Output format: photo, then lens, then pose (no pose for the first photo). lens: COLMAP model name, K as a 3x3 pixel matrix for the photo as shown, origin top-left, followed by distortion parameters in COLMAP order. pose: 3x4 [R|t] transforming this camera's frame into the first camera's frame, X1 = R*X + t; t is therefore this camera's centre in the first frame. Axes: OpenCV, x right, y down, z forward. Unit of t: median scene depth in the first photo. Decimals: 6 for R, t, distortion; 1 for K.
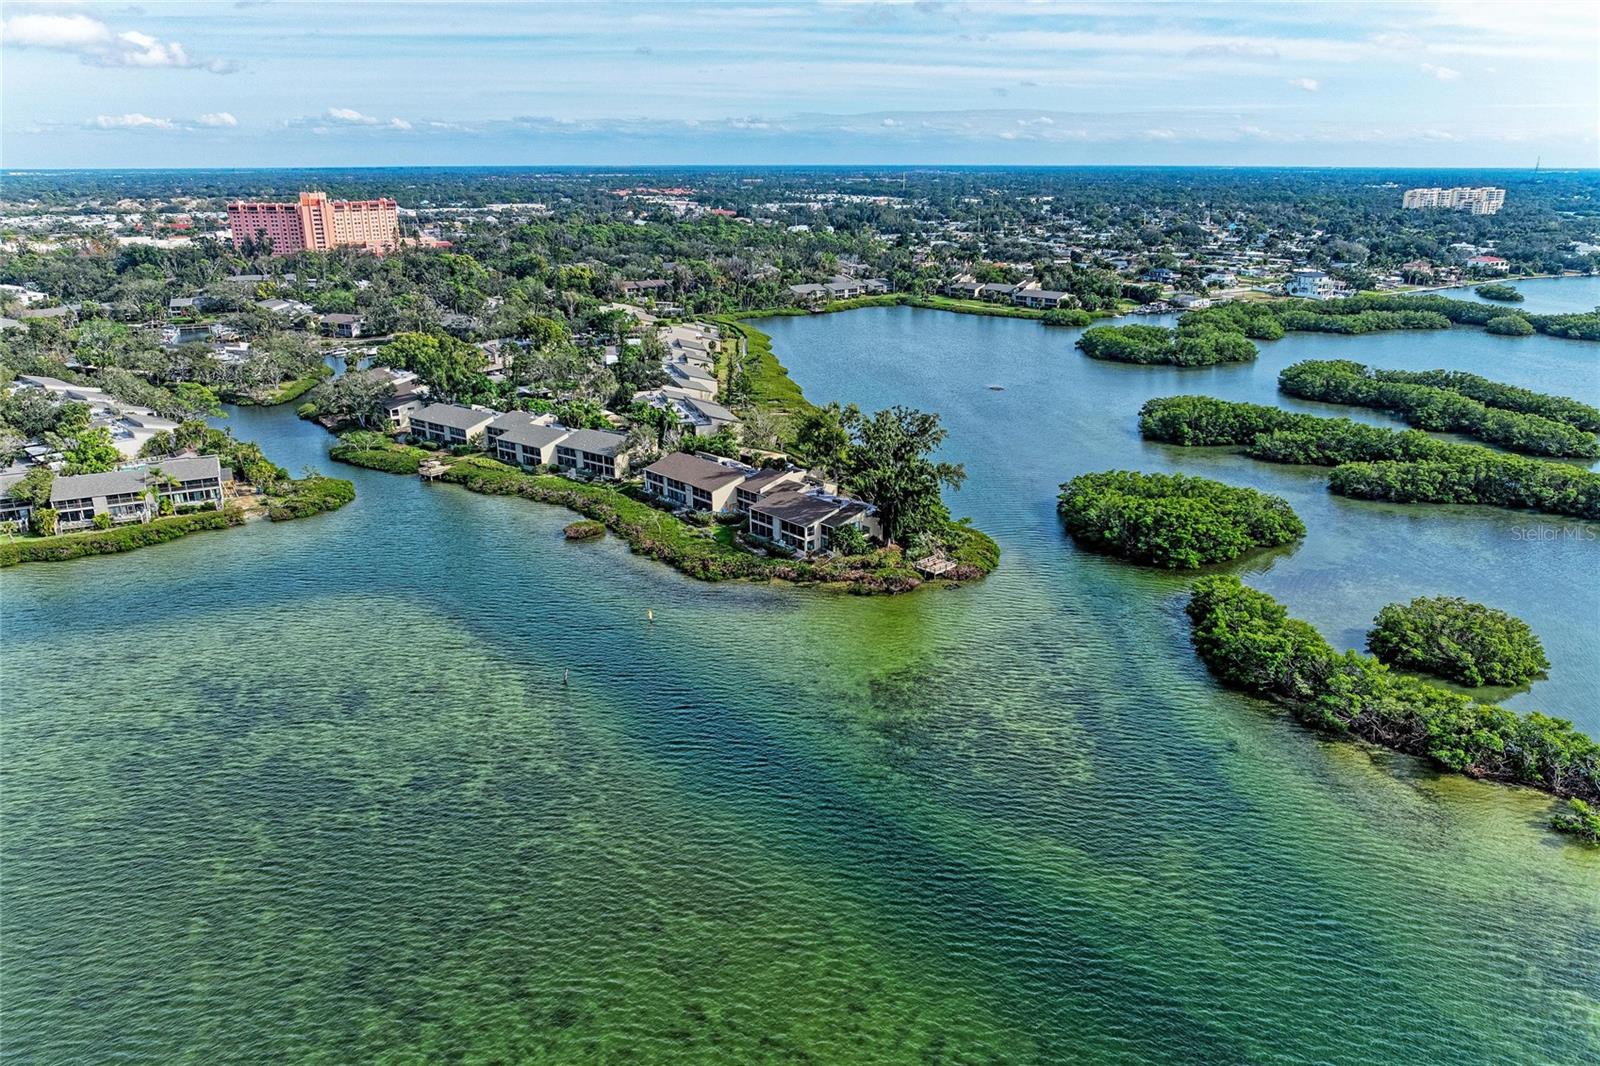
lens RADIAL K [[1127.0, 0, 810.4], [0, 1127.0, 545.2], [0, 0, 1]] dist [-0.019011, 0.010207]
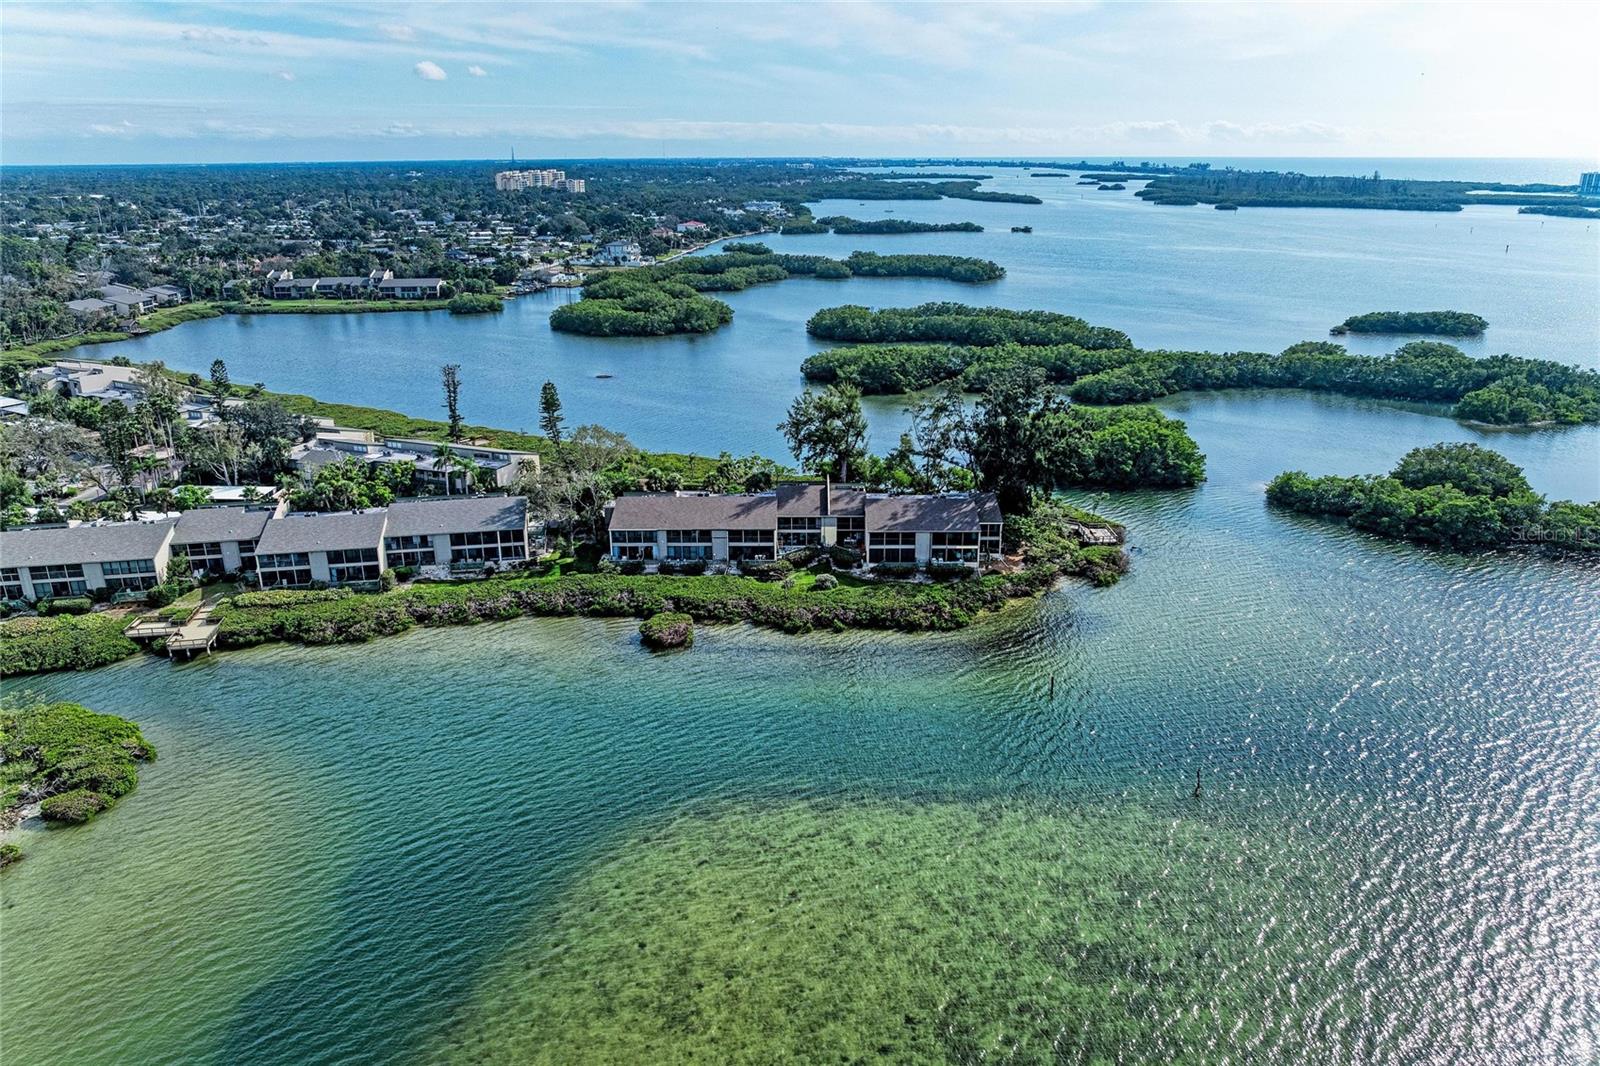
lens RADIAL K [[1127.0, 0, 804.3], [0, 1127.0, 542.3], [0, 0, 1]] dist [-0.019011, 0.010207]
pose [[0.676836, -0.244954, 0.694184, -0.557707], [0.245031, 0.964206, 0.101328, -0.104014], [-0.694157, 0.101514, 0.712630, 0.460562]]
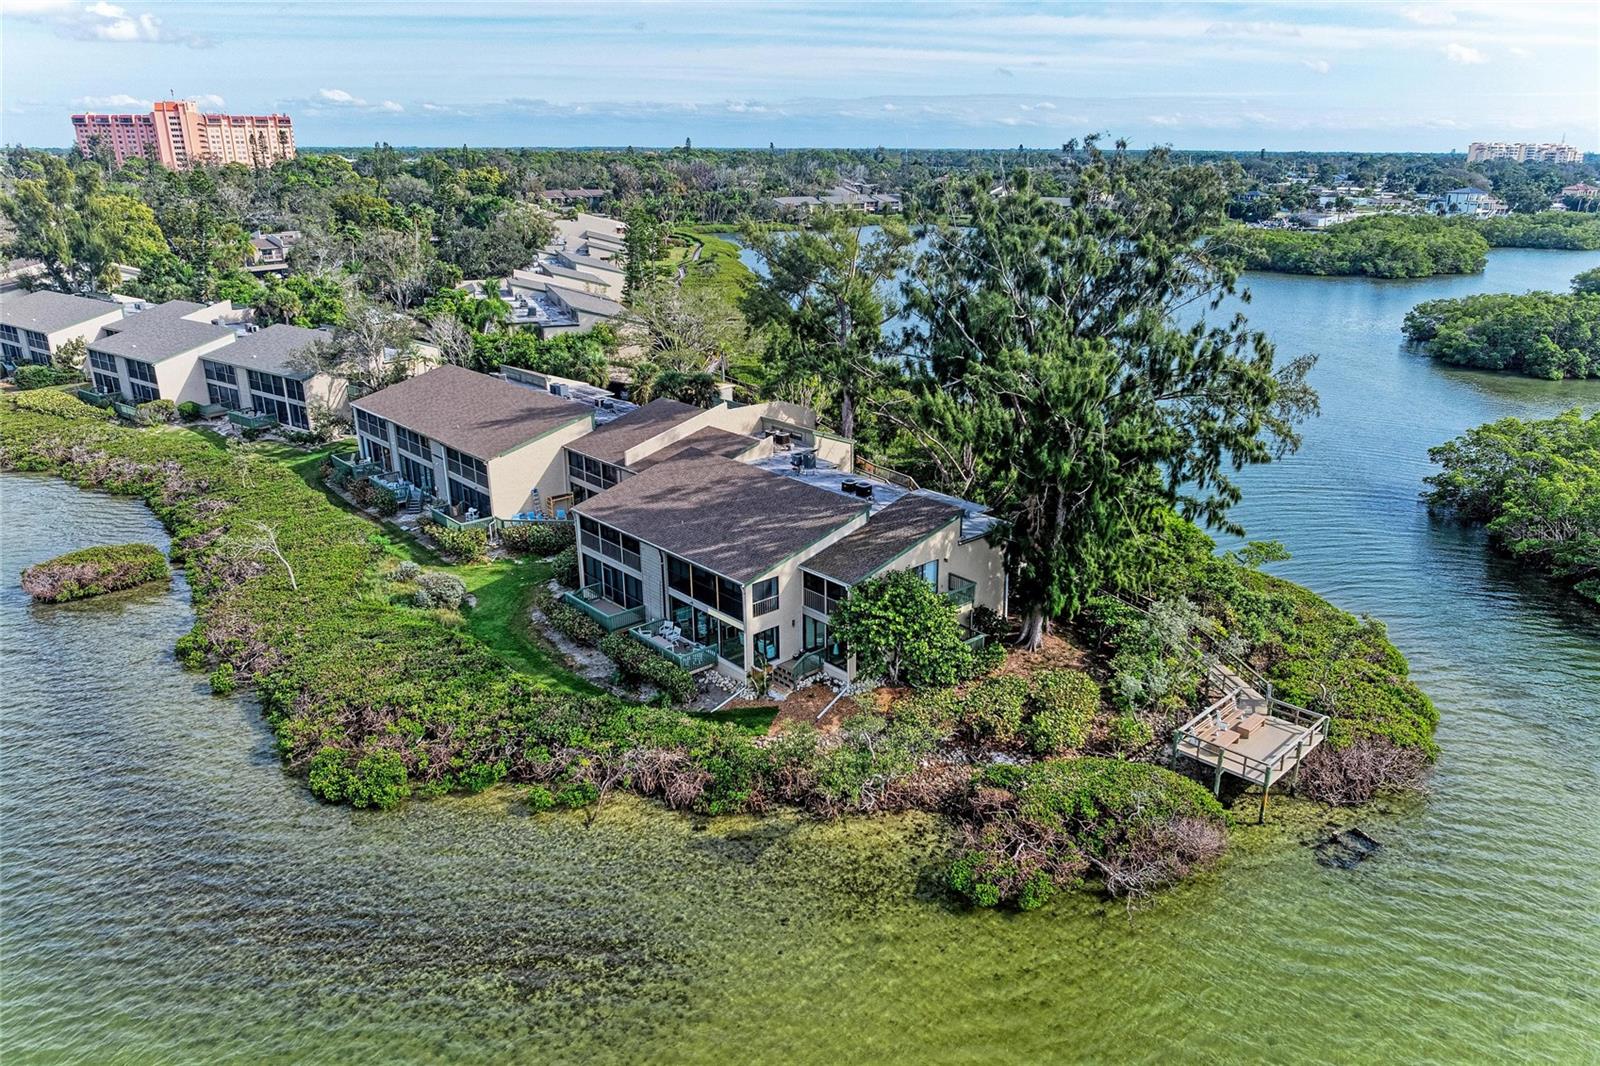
lens RADIAL K [[1127.0, 0, 808.4], [0, 1127.0, 523.1], [0, 0, 1]] dist [-0.019011, 0.010207]
pose [[0.999997, 0.002322, -0.000463, 0.009609], [-0.002327, 0.999947, -0.010018, -0.024628], [0.000439, 0.010020, 0.999950, 0.640712]]
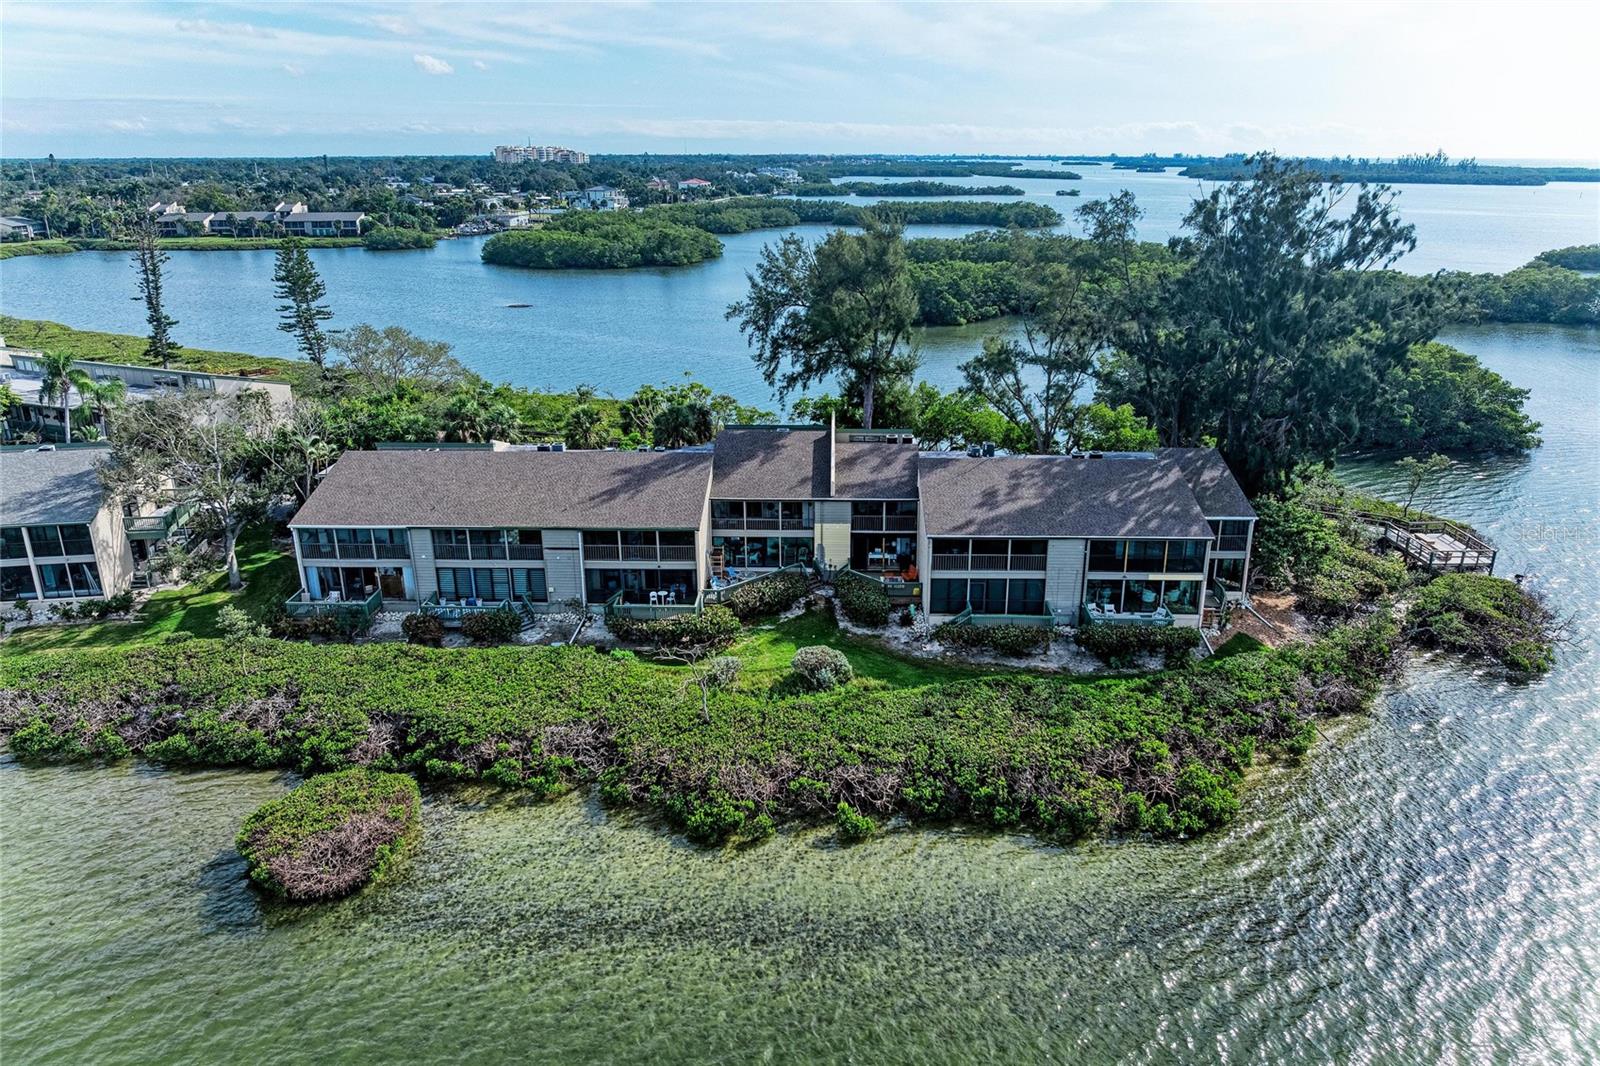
lens RADIAL K [[1127.0, 0, 809.7], [0, 1127.0, 530.4], [0, 0, 1]] dist [-0.019011, 0.010207]
pose [[0.687924, -0.232612, 0.687497, -0.258686], [0.238904, 0.967035, 0.088140, -0.063302], [-0.685336, 0.103612, 0.720818, 0.746672]]
